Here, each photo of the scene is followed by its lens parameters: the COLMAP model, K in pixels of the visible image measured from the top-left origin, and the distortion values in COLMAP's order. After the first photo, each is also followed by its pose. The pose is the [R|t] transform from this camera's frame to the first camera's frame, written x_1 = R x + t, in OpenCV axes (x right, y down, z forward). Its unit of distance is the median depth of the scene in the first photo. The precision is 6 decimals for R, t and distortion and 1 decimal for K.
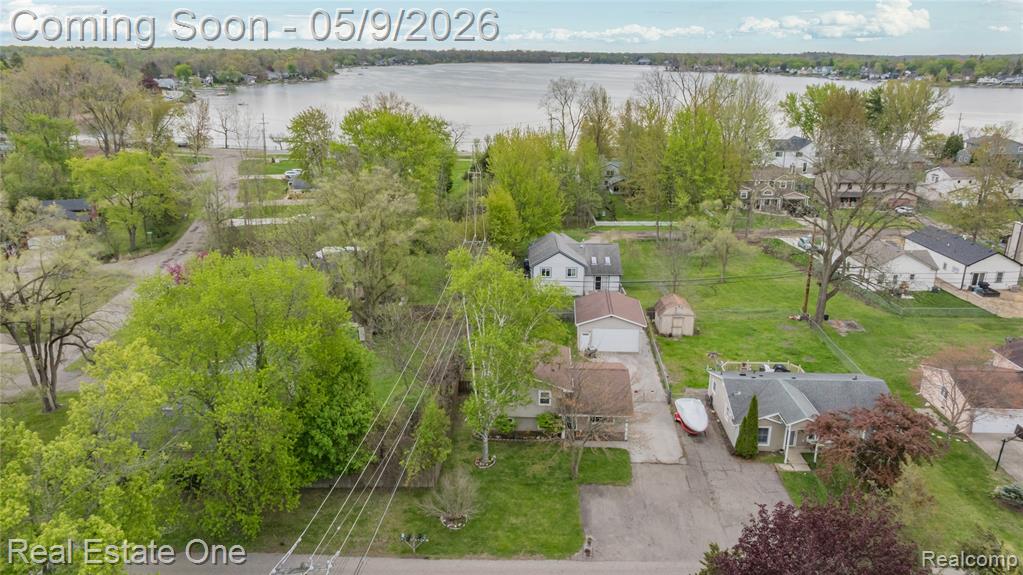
lens RADIAL K [[738.1, 0, 512.9], [0, 738.1, 289.2], [0, 0, 1]] dist [-0.027049, 0.005658]
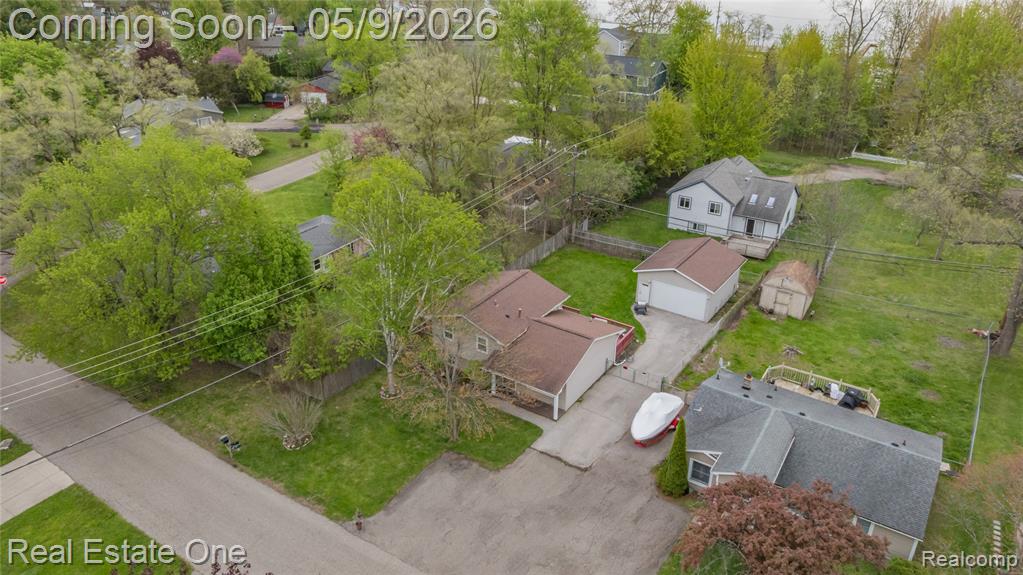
lens RADIAL K [[738.1, 0, 511.3], [0, 738.1, 284.6], [0, 0, 1]] dist [-0.027049, 0.005658]
pose [[0.850643, 0.231911, -0.471831, 0.338747], [-0.163500, 0.969643, 0.181825, -0.060487], [0.499675, -0.077524, 0.862737, 0.202075]]
